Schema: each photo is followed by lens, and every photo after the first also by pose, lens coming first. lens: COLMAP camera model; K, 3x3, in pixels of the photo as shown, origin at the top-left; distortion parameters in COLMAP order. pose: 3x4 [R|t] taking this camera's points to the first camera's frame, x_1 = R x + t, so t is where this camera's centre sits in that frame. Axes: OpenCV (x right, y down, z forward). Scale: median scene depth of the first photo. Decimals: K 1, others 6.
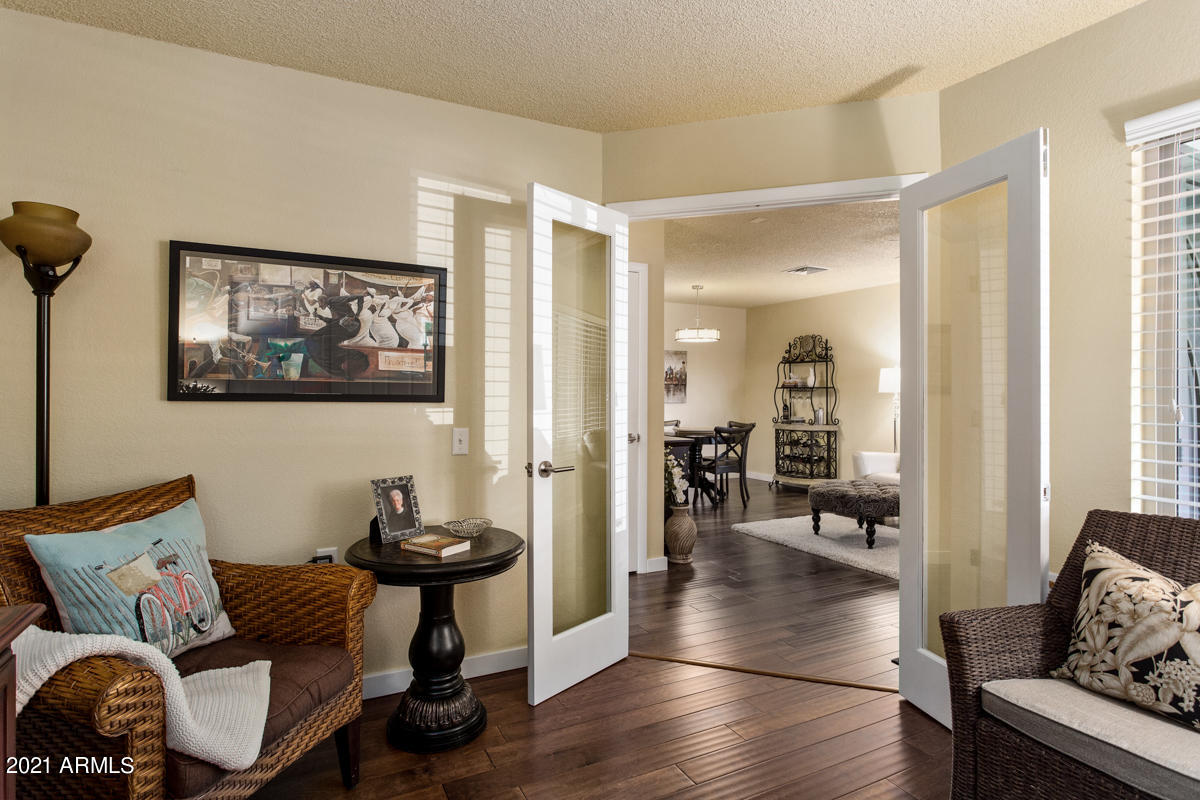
lens RADIAL K [[598.9, 0, 625.0], [0, 598.9, 392.9], [0, 0, 1]] dist [-0.001552, 0.002888]
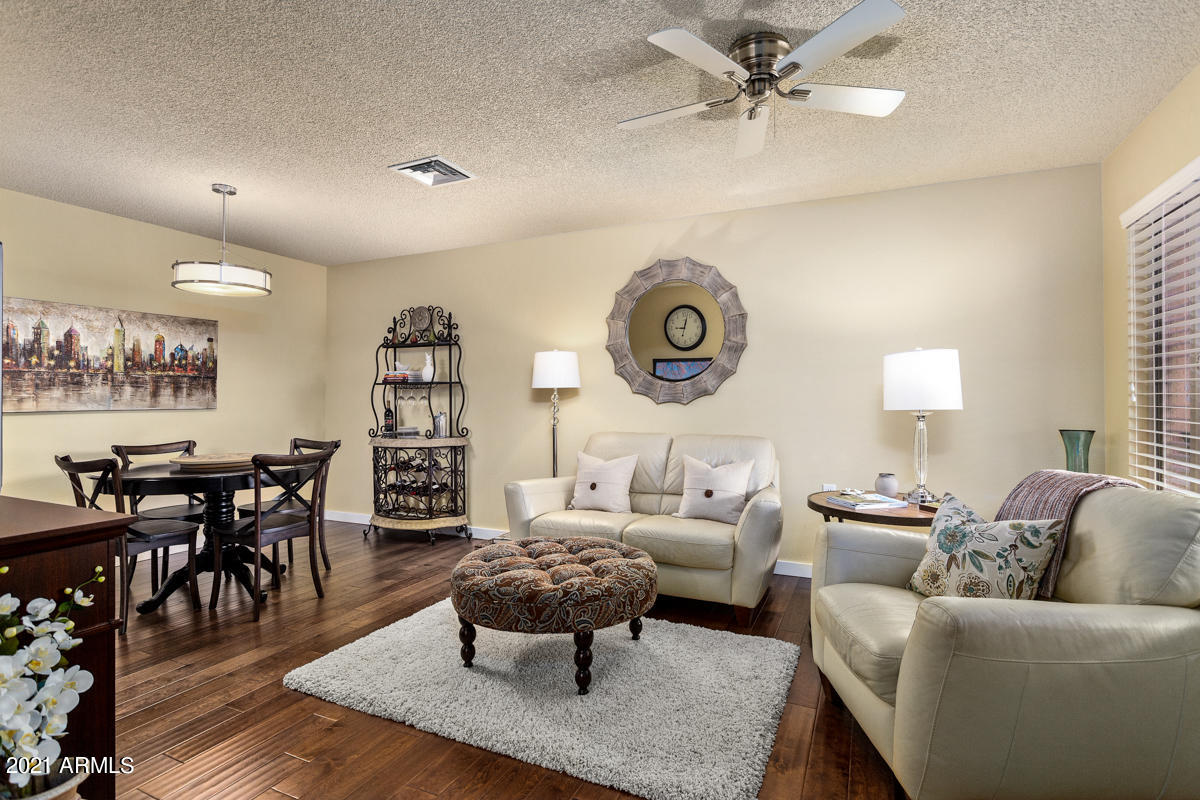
lens RADIAL K [[598.9, 0, 590.2], [0, 598.9, 391.7], [0, 0, 1]] dist [-0.001552, 0.002888]
pose [[0.822483, -0.000502, 0.568790, 0.076768], [0.006930, 0.999934, -0.009138, 0.008388], [-0.568748, 0.011457, 0.822432, 0.339139]]
